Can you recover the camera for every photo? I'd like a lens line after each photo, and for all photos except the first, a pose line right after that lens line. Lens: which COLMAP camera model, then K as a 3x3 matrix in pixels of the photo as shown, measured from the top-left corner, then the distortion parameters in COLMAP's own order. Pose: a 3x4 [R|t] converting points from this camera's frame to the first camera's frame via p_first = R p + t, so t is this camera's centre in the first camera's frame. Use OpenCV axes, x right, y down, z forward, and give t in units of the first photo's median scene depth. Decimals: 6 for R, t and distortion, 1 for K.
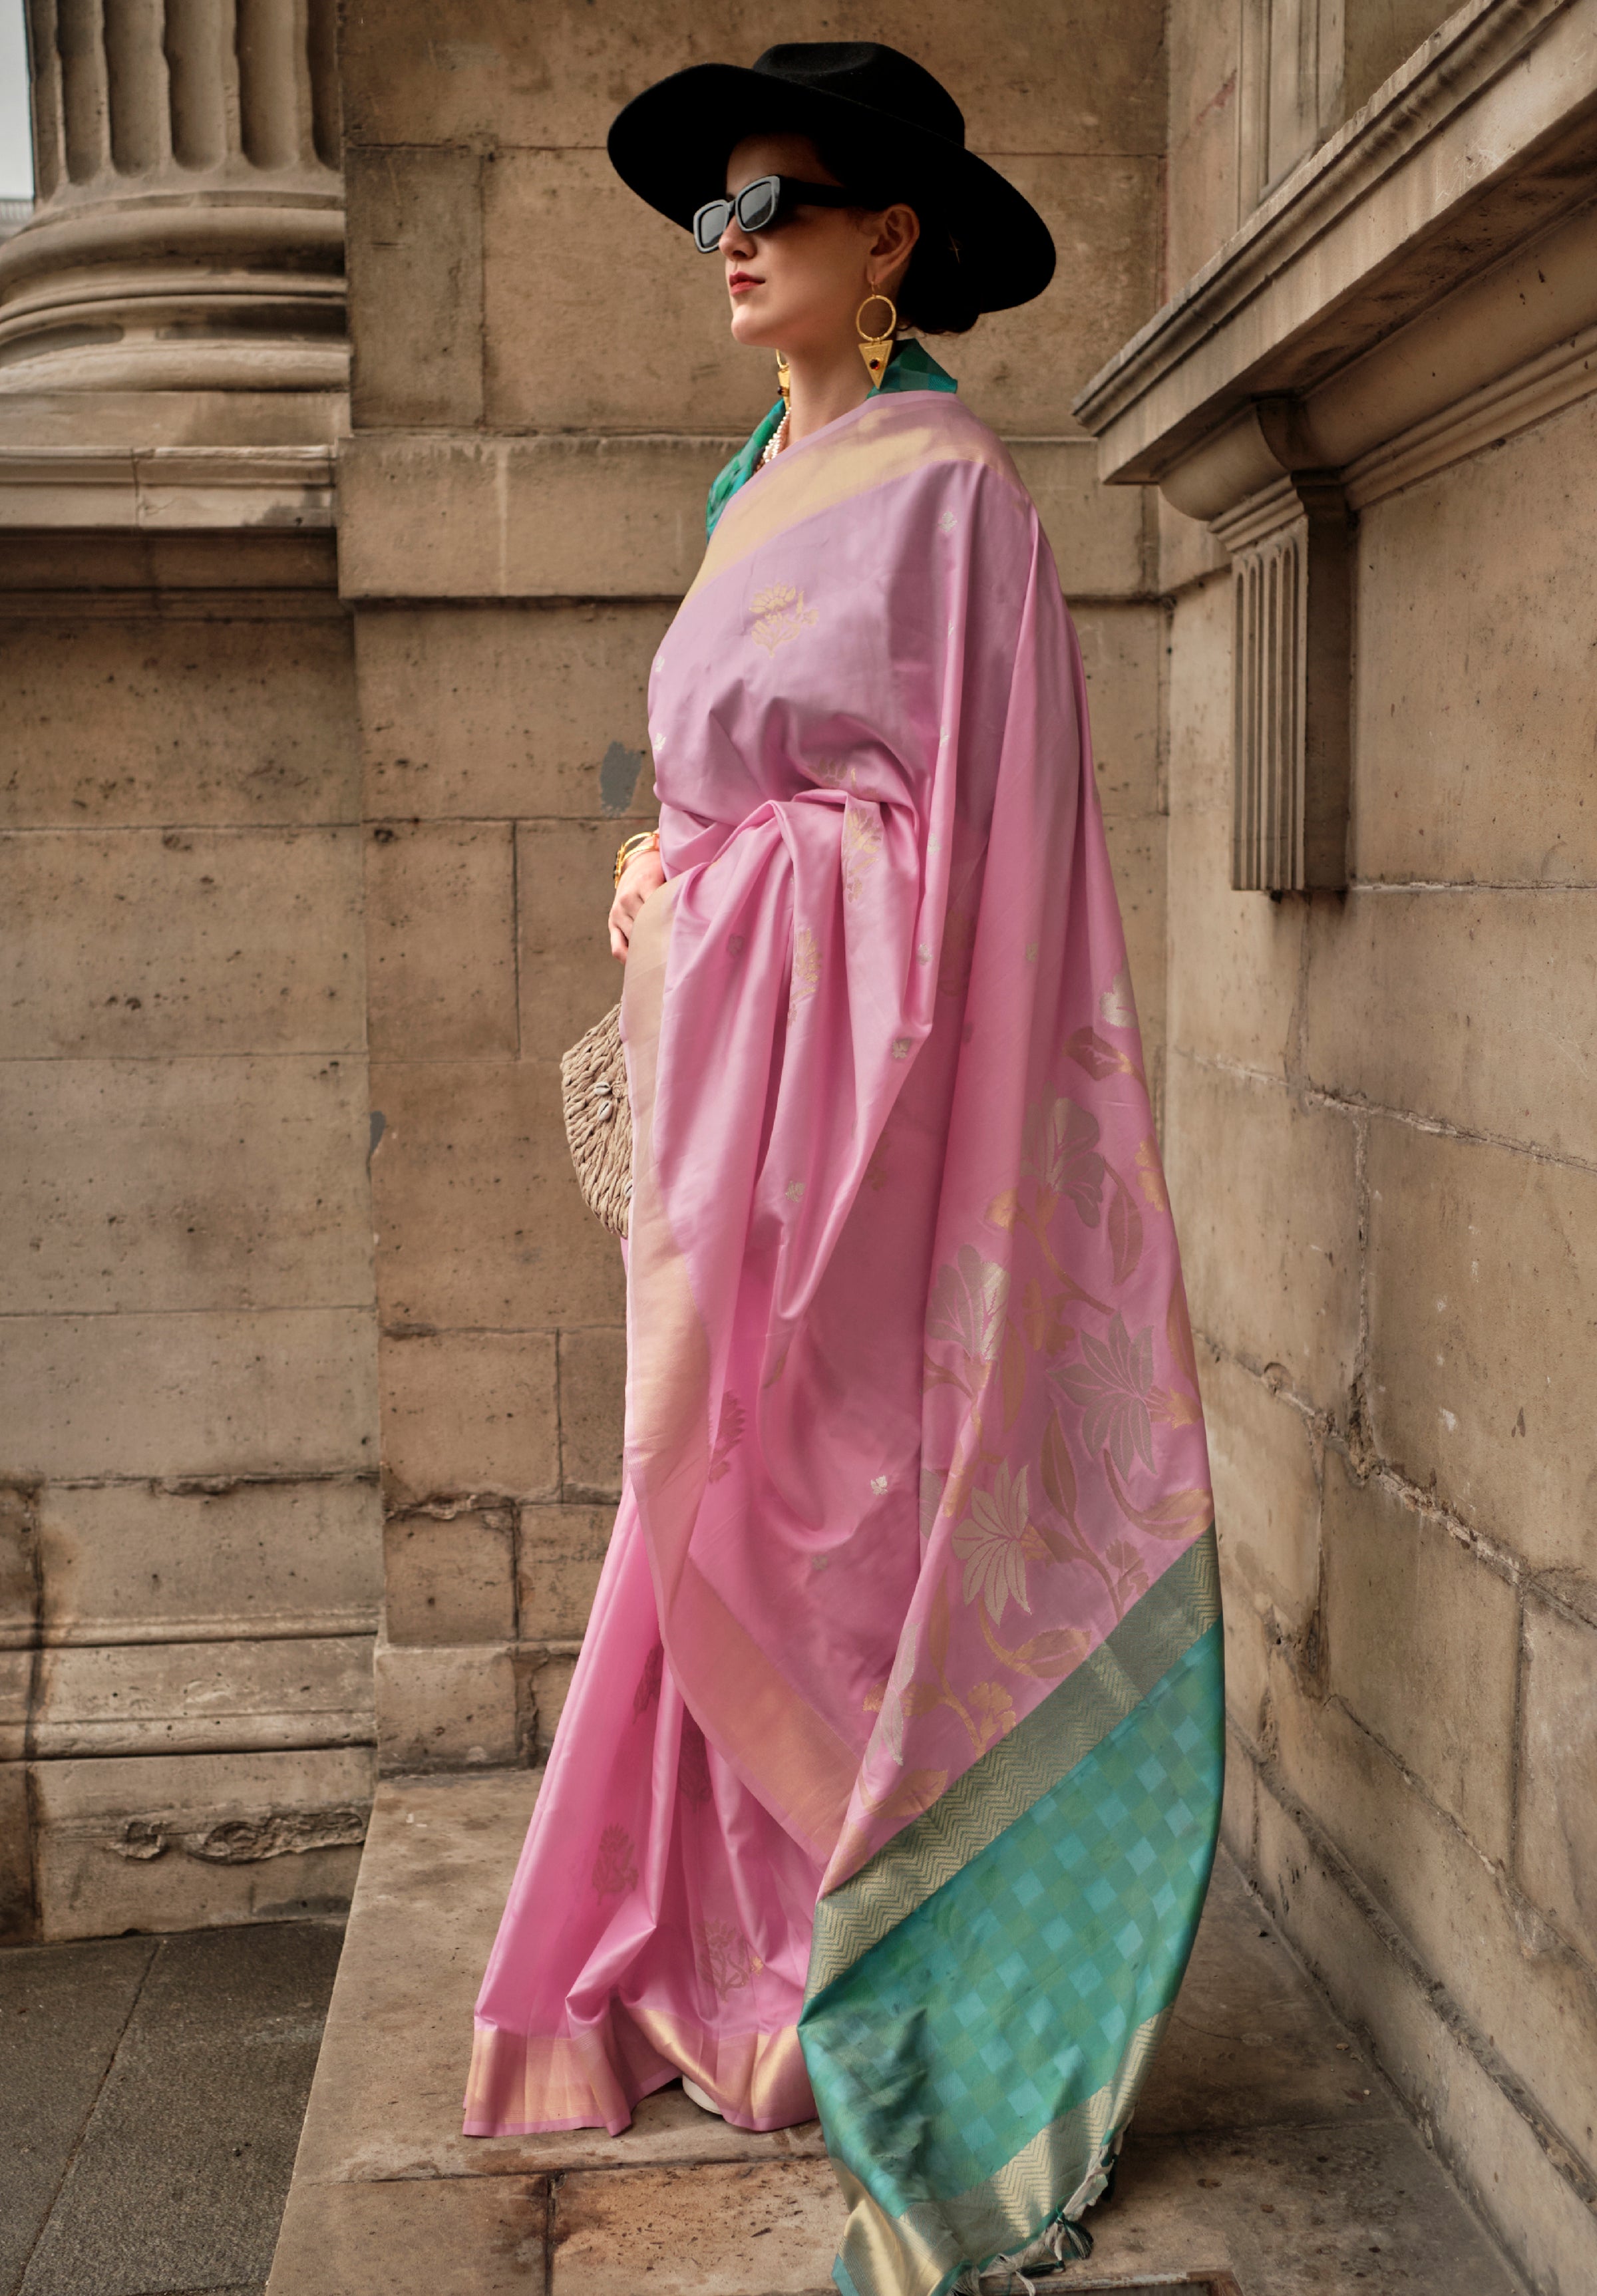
lens RADIAL K [[2037.6, 0, 798.5], [0, 2037.6, 1148.0], [0, 0, 1]] dist [-0.067670, 0.118517]
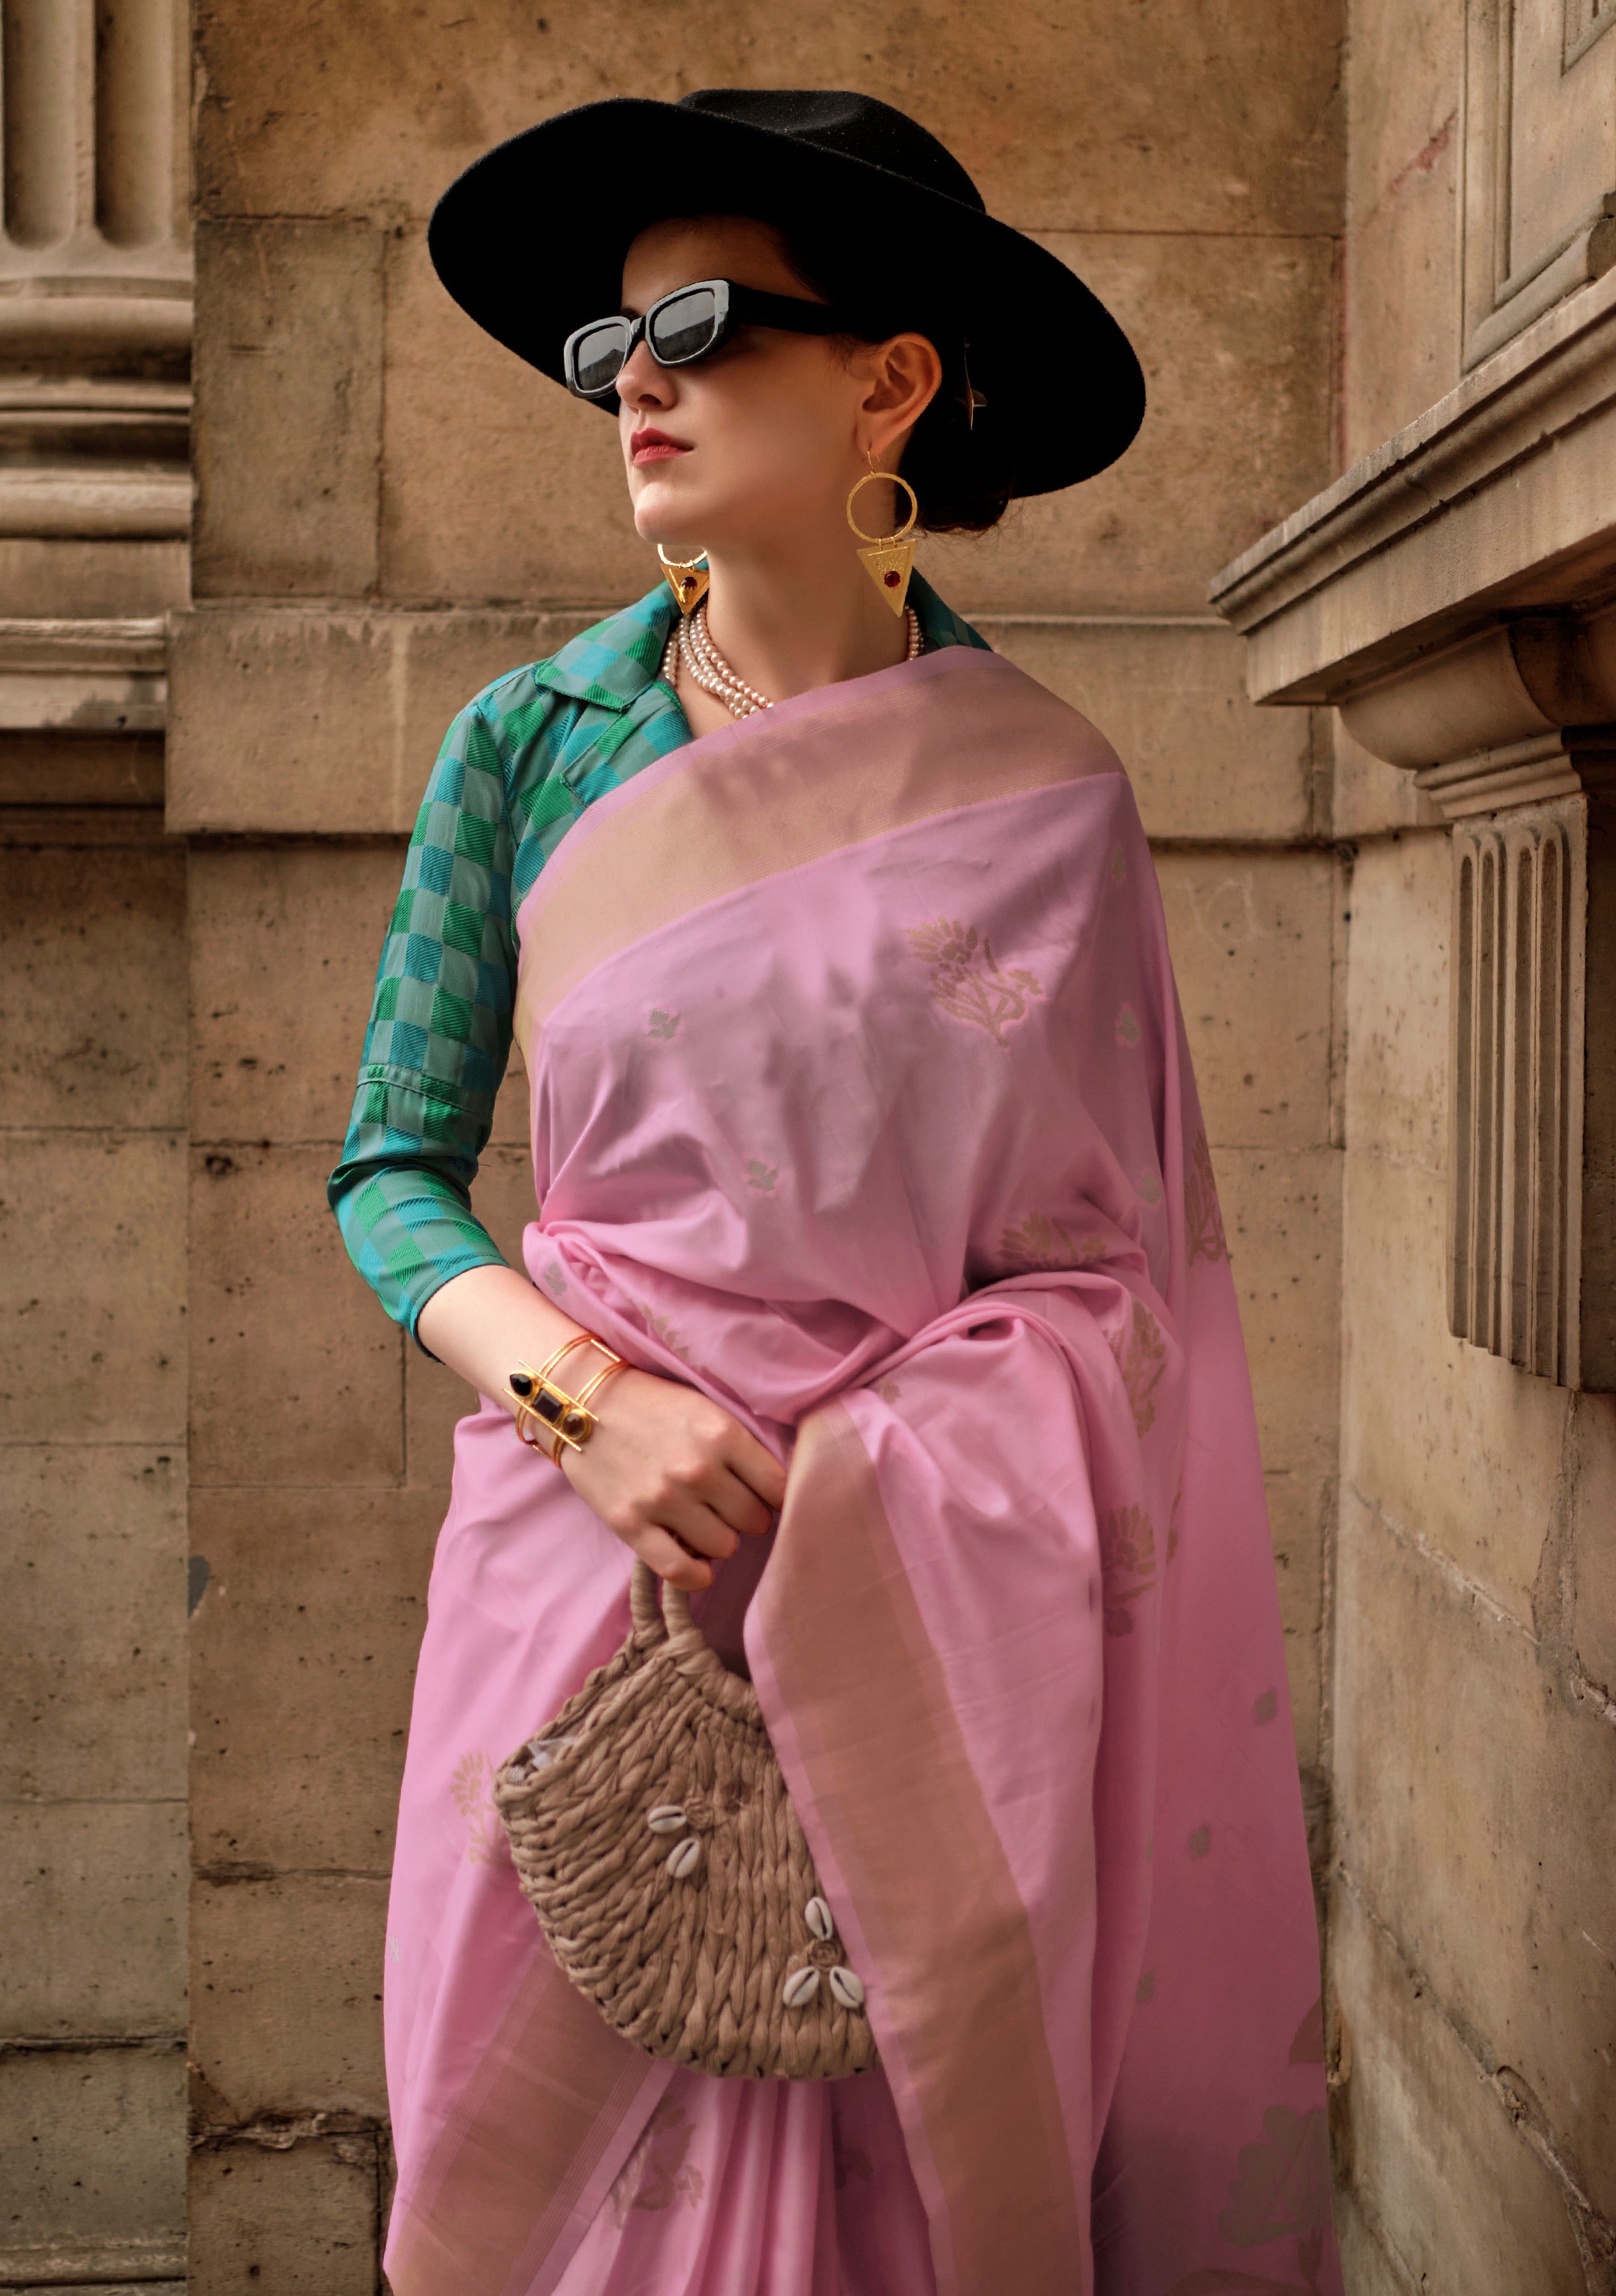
lens RADIAL K [[2389.3, 0, 808.0], [0, 2389.3, 1148.0], [0, 0, 1]] dist [-0.070293, 0.114968]
pose [[0.999246, 0.018686, -0.034030, 0.026972], [-0.021655, 0.995791, -0.089056, -0.090996], [0.032223, 0.089725, 0.995445, 0.187445]]
